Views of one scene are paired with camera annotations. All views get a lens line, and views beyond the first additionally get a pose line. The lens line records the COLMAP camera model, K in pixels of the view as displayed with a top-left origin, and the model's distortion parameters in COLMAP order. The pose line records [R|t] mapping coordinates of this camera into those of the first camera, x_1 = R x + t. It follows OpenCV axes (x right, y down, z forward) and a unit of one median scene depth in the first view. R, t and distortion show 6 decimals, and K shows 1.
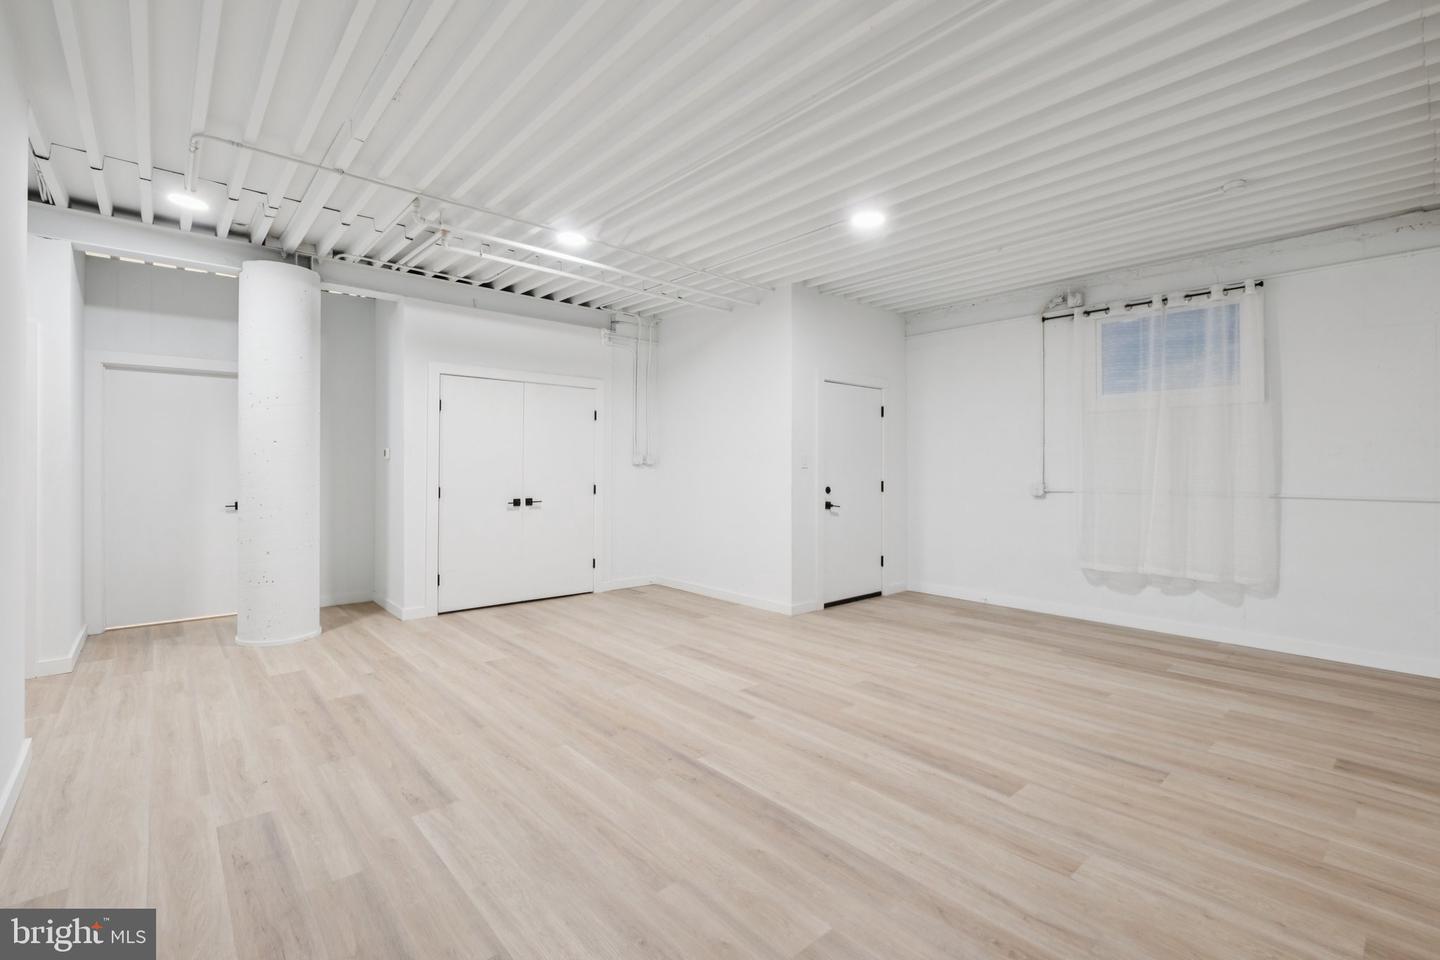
lens RADIAL K [[638.9, 0, 706.8], [0, 638.9, 464.8], [0, 0, 1]] dist [0.001106, -0.005500]
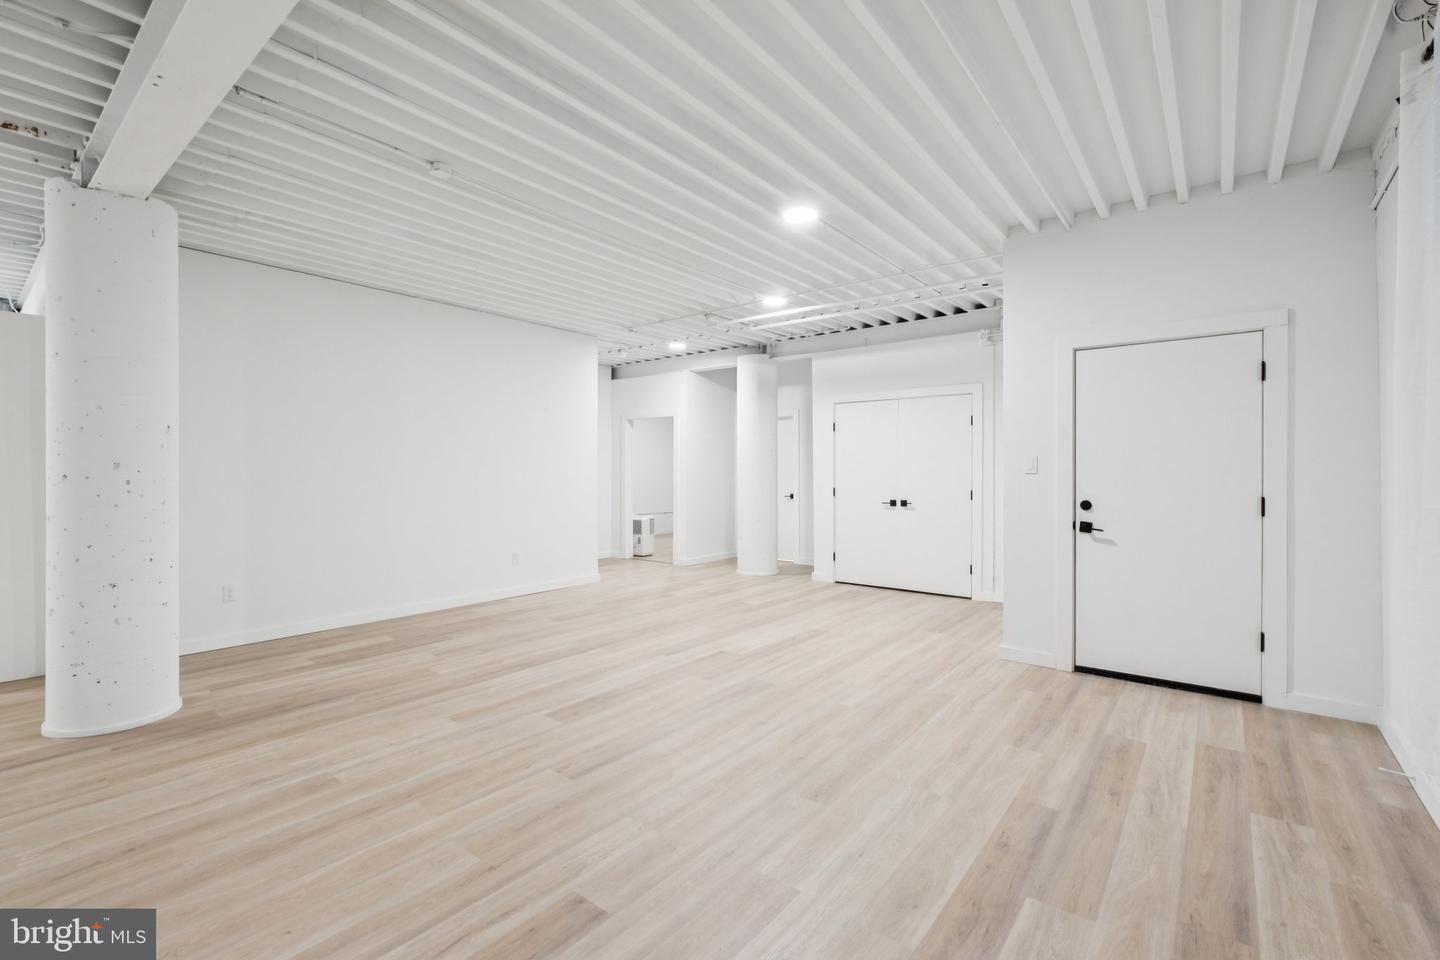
lens RADIAL K [[632.9, 0, 712.3], [0, 632.9, 478.9], [0, 0, 1]] dist [-0.002105, -0.000247]
pose [[0.177152, 0.008310, -0.984148, 1.466213], [0.006163, 0.999935, 0.009552, 0.003122], [0.984164, -0.007757, 0.177089, 0.878830]]
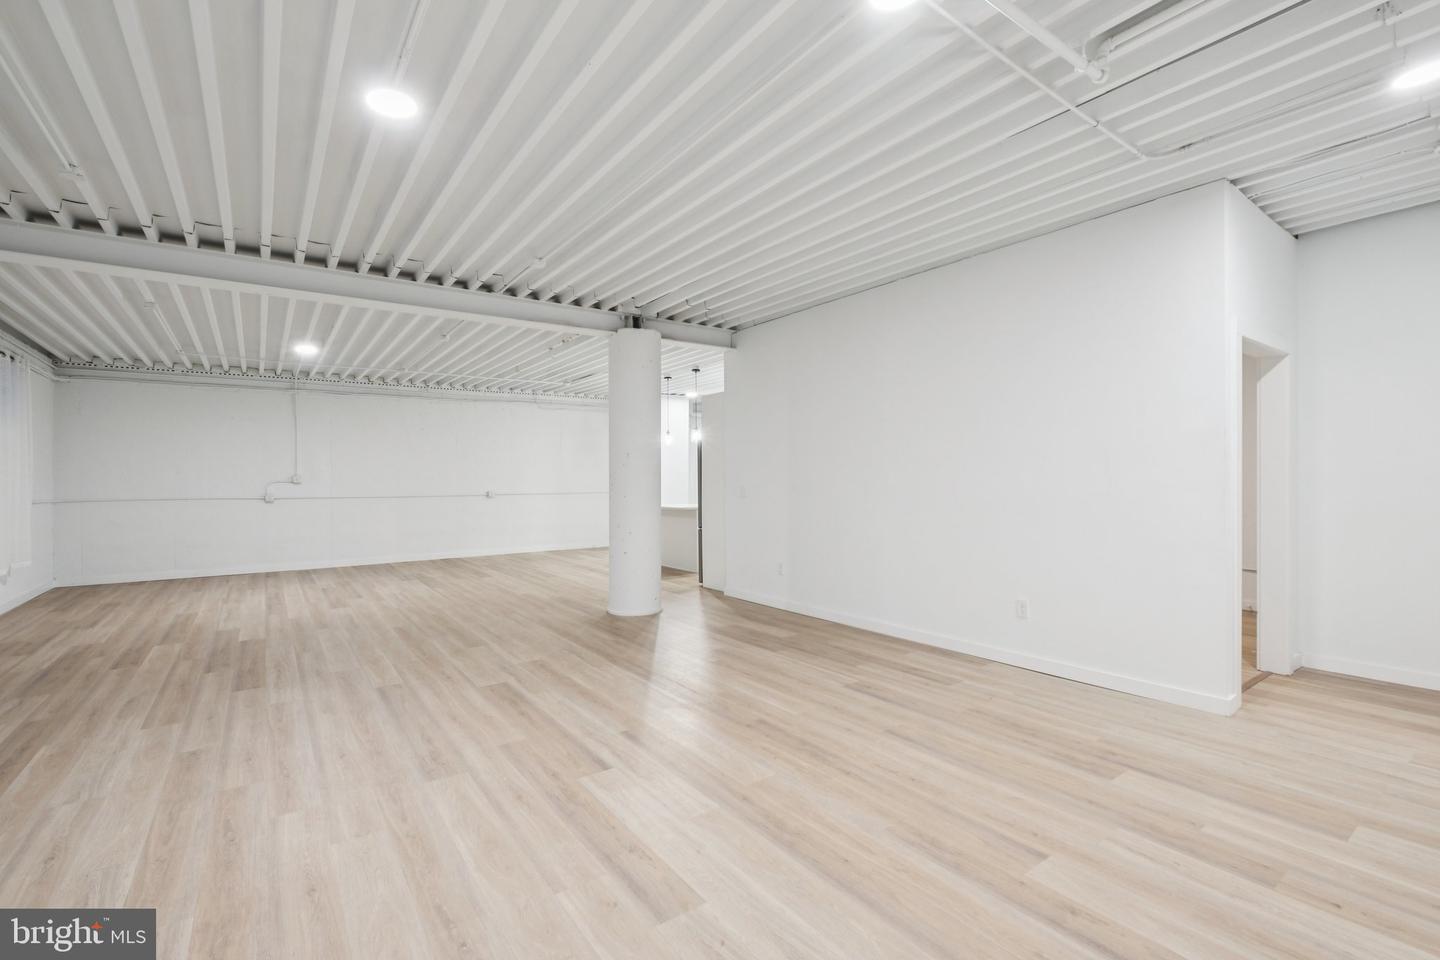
lens RADIAL K [[632.9, 0, 712.3], [0, 632.9, 478.9], [0, 0, 1]] dist [-0.002105, -0.000247]
pose [[-0.995886, 0.004854, 0.090485, -0.162554], [0.004592, 0.999985, -0.003101, 0.002536], [-0.090499, -0.002673, -0.995893, 2.026750]]
